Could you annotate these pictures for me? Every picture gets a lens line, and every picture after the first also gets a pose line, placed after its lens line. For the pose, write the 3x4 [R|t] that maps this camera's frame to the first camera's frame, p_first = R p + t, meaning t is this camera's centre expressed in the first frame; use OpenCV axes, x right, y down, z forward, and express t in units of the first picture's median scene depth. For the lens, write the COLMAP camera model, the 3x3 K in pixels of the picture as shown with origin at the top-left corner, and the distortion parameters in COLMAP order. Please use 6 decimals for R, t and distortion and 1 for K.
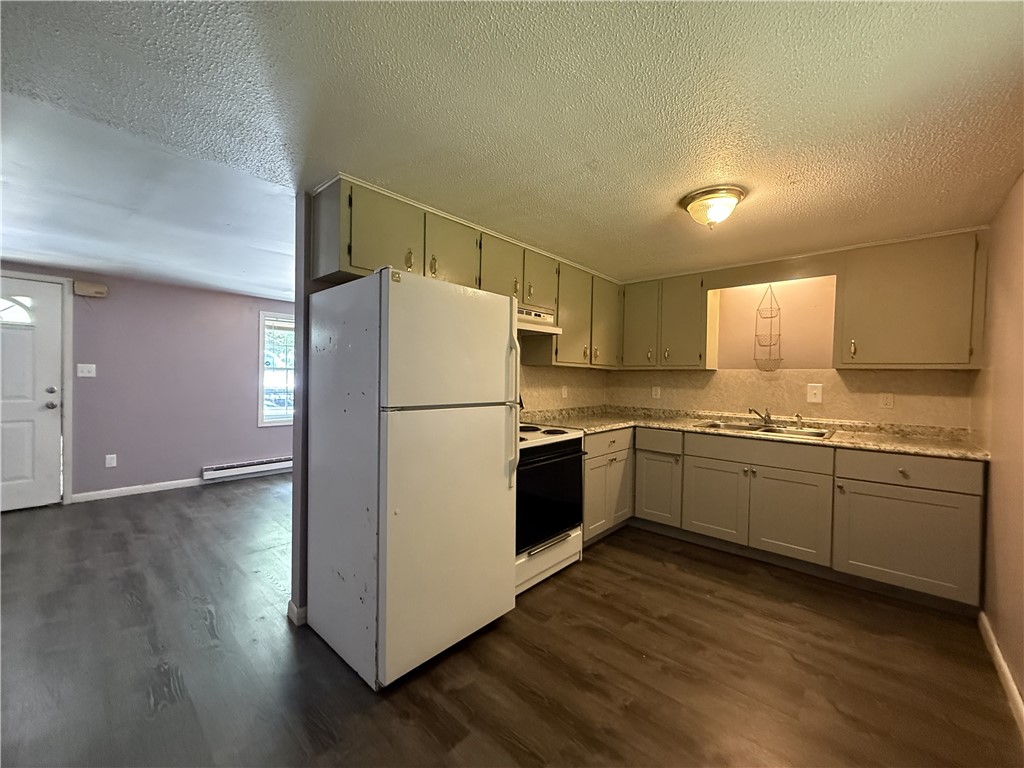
lens RADIAL K [[406.9, 0, 508.1], [0, 406.9, 386.7], [0, 0, 1]] dist [-0.000244, 0.000231]
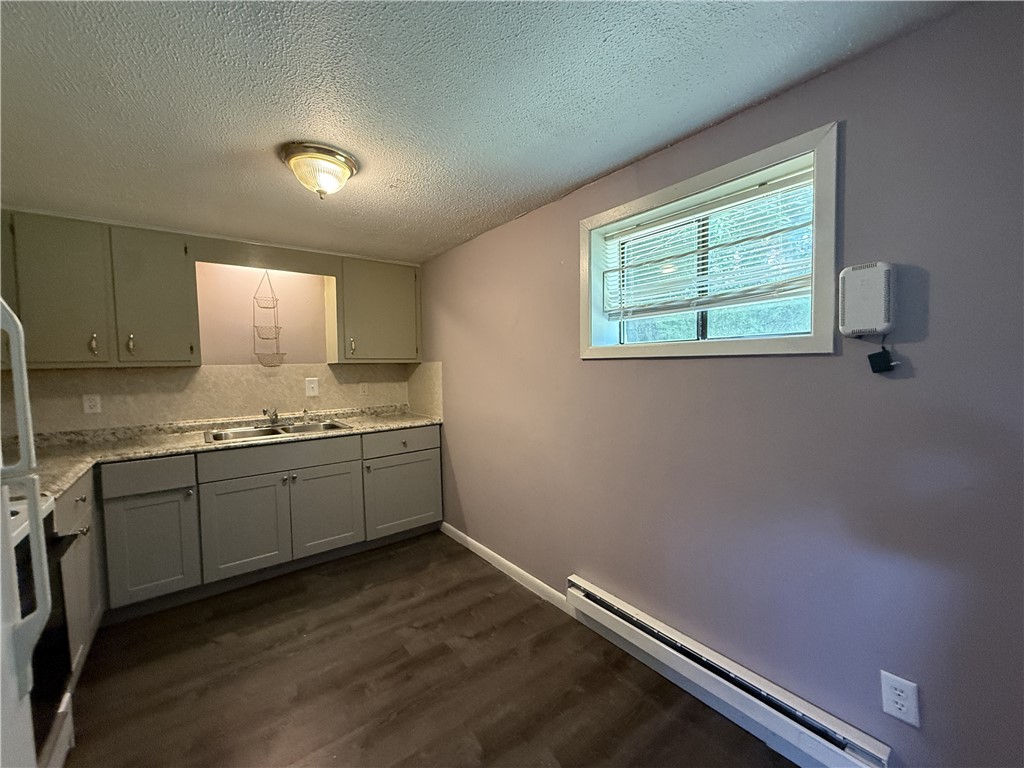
lens RADIAL K [[406.9, 0, 508.1], [0, 406.9, 386.7], [0, 0, 1]] dist [-0.000244, 0.000231]
pose [[0.170301, -0.071244, 0.982813, -0.194735], [0.048759, 0.996770, 0.063807, -0.028747], [-0.984185, 0.037054, 0.173225, 0.356805]]
